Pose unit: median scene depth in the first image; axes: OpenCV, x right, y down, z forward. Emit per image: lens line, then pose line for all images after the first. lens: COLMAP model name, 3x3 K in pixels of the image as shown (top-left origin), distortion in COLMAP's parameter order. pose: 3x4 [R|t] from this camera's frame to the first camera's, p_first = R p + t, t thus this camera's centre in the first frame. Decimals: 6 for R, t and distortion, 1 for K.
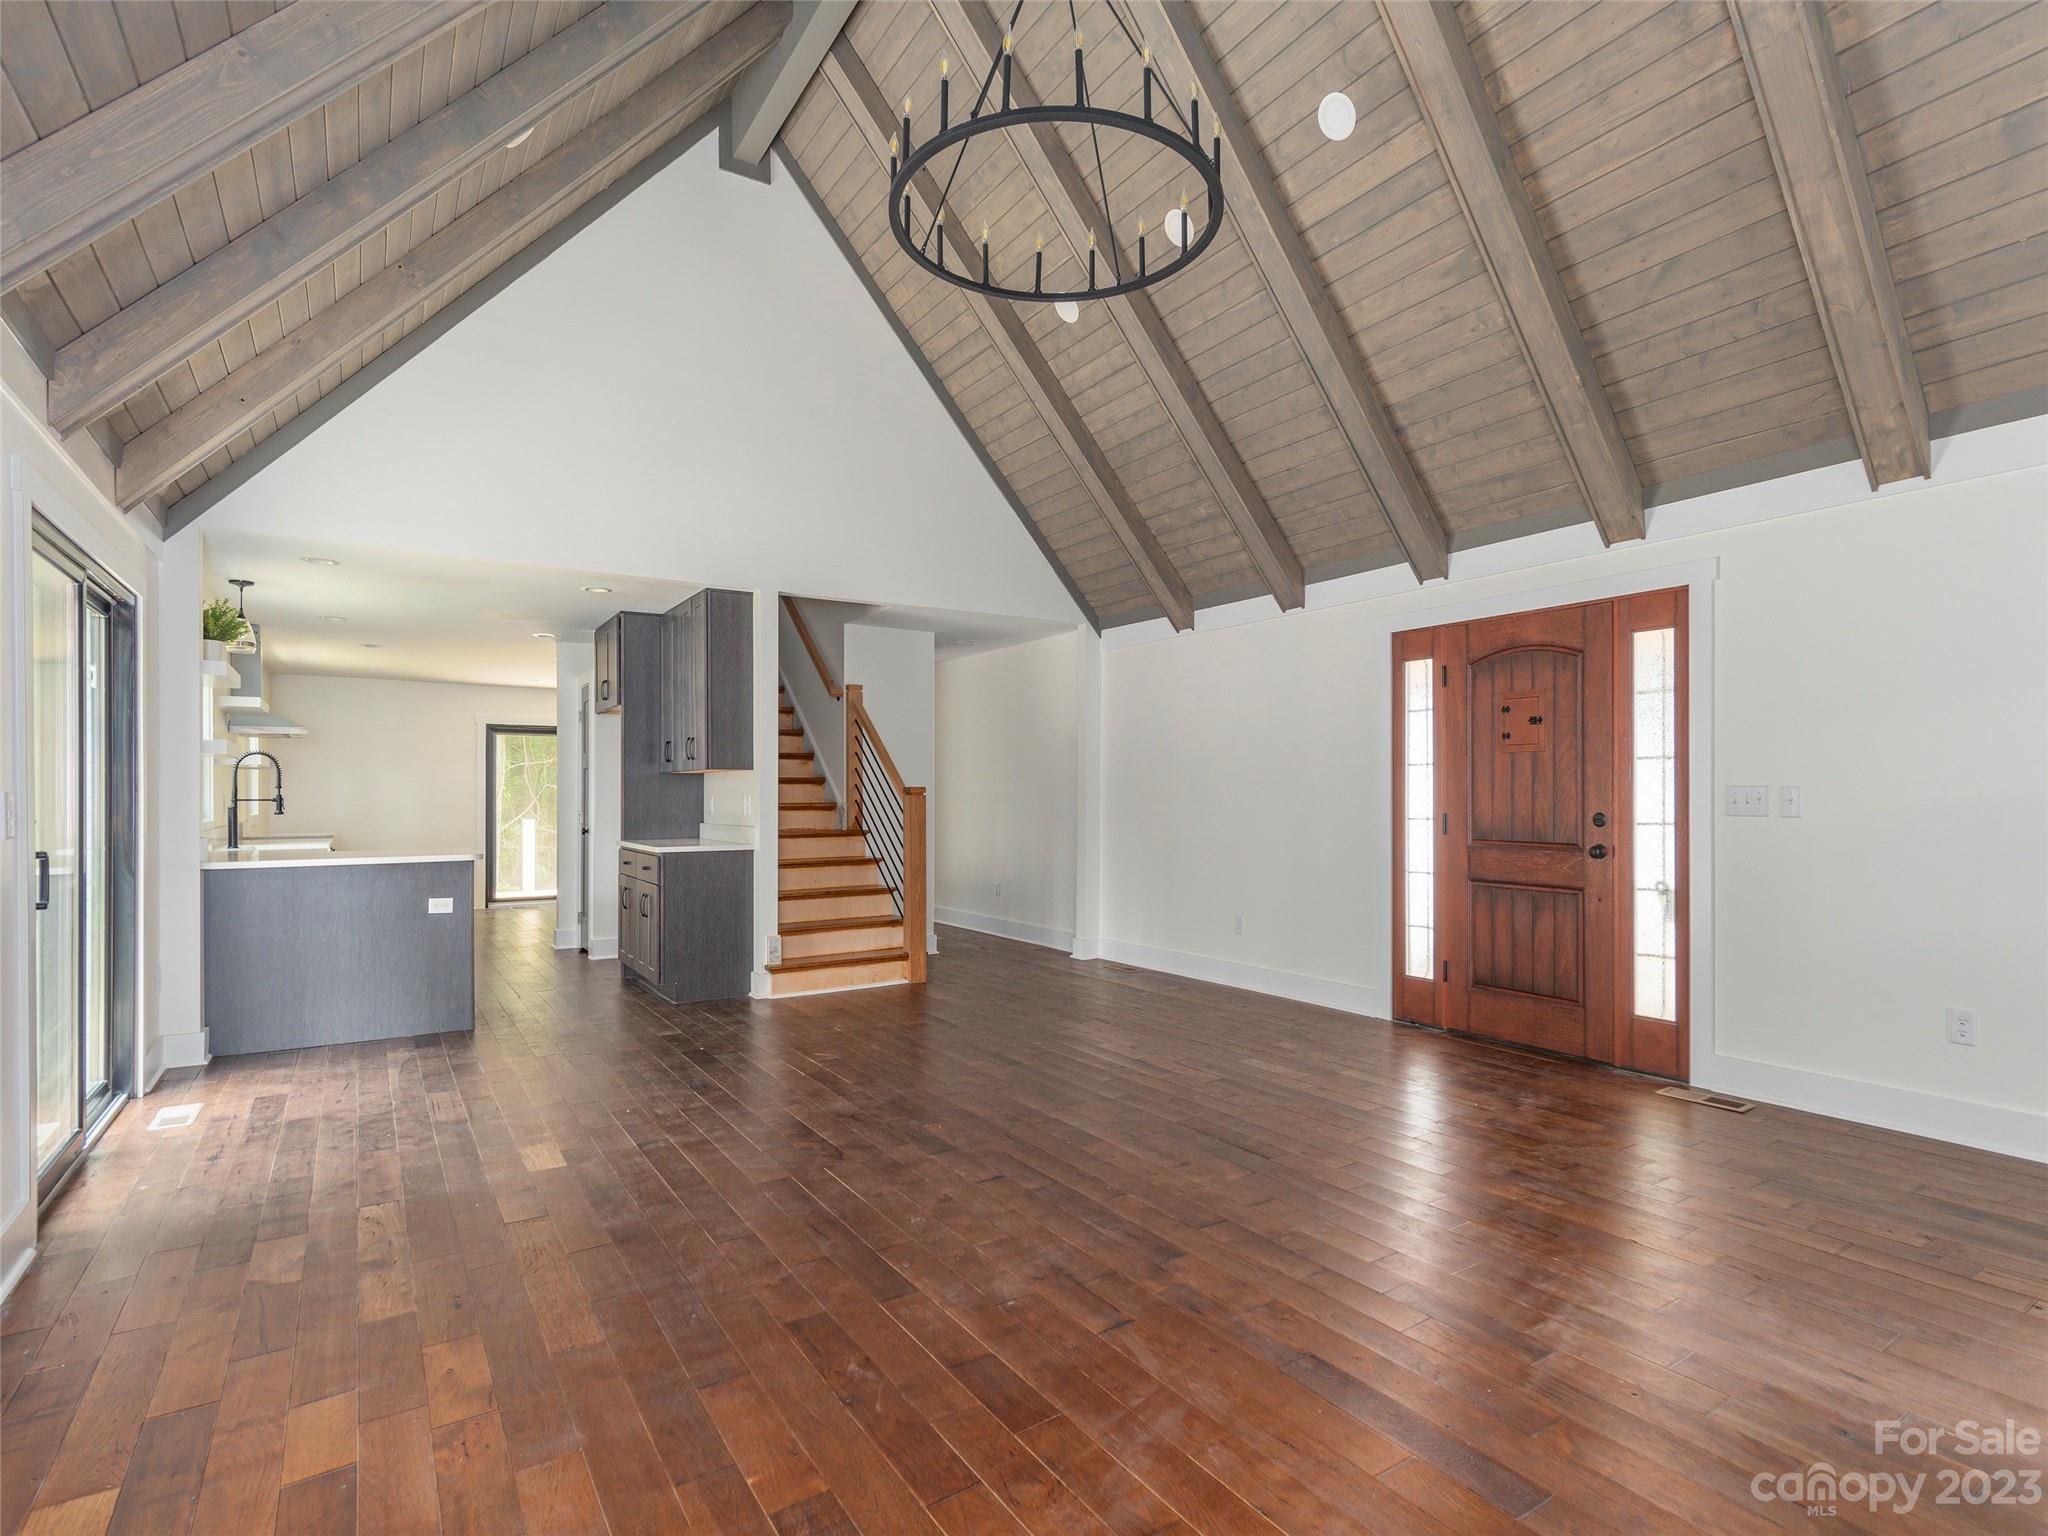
lens RADIAL K [[1006.6, 0, 1019.8], [0, 1006.6, 786.2], [0, 0, 1]] dist [0.001252, -0.000497]
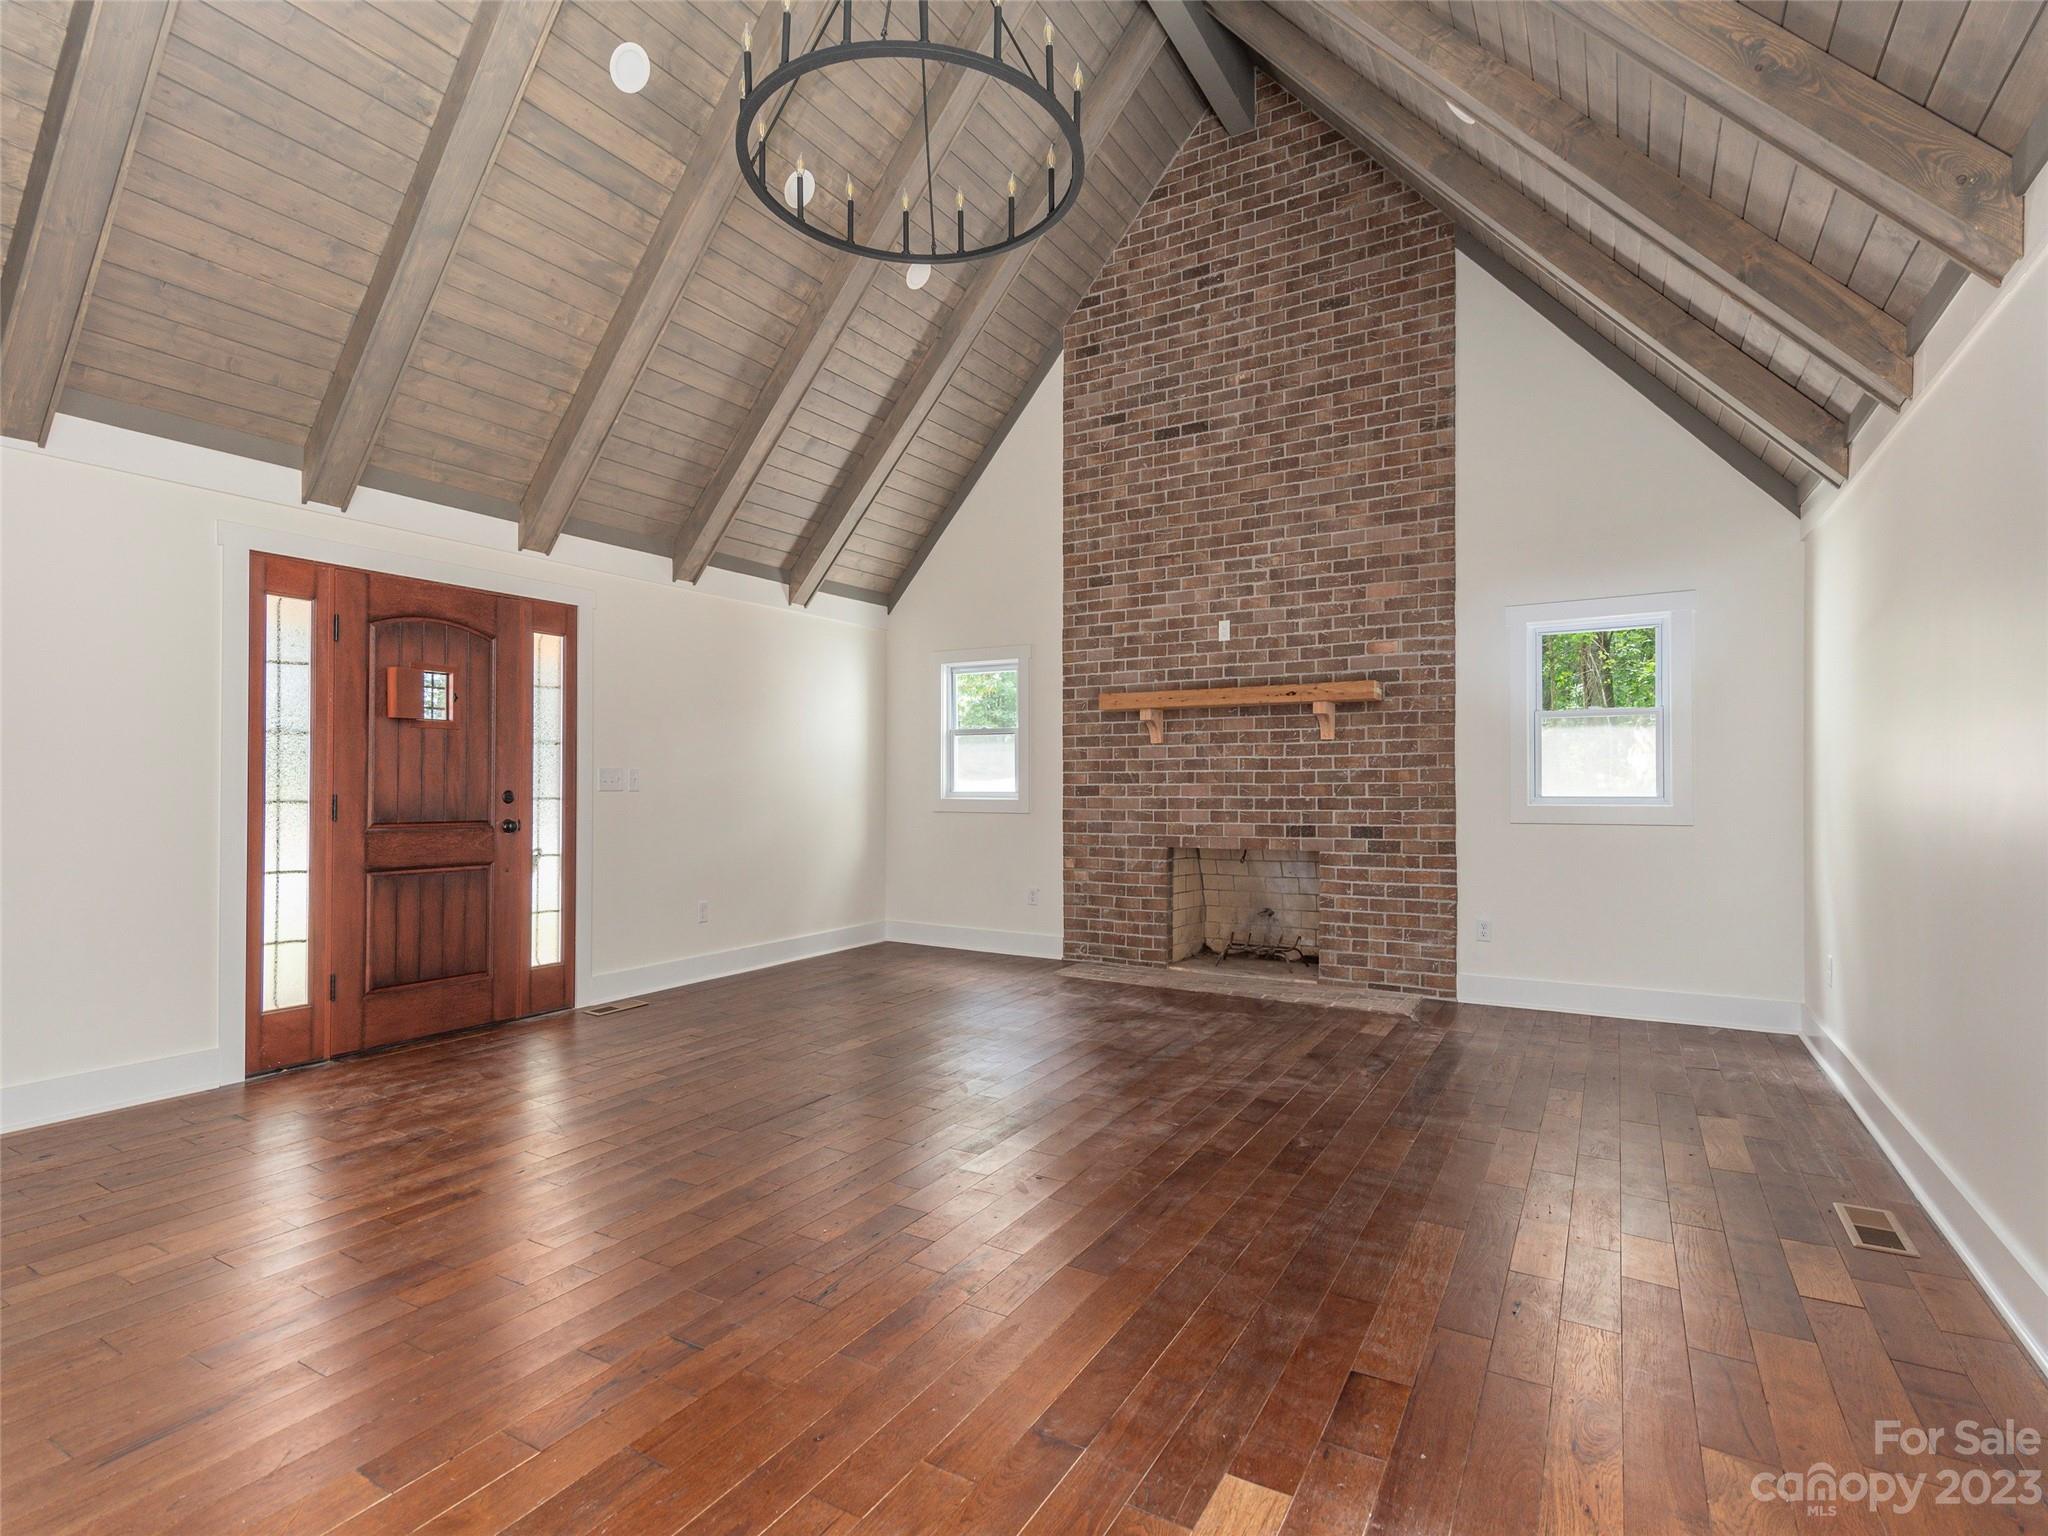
lens RADIAL K [[1006.6, 0, 1023.6], [0, 1006.6, 770.8], [0, 0, 1]] dist [0.001252, -0.000497]
pose [[-0.445073, 0.013919, 0.895386, -0.614939], [-0.008985, 0.999759, -0.020007, 0.020842], [-0.895449, -0.016950, -0.444841, 0.940476]]
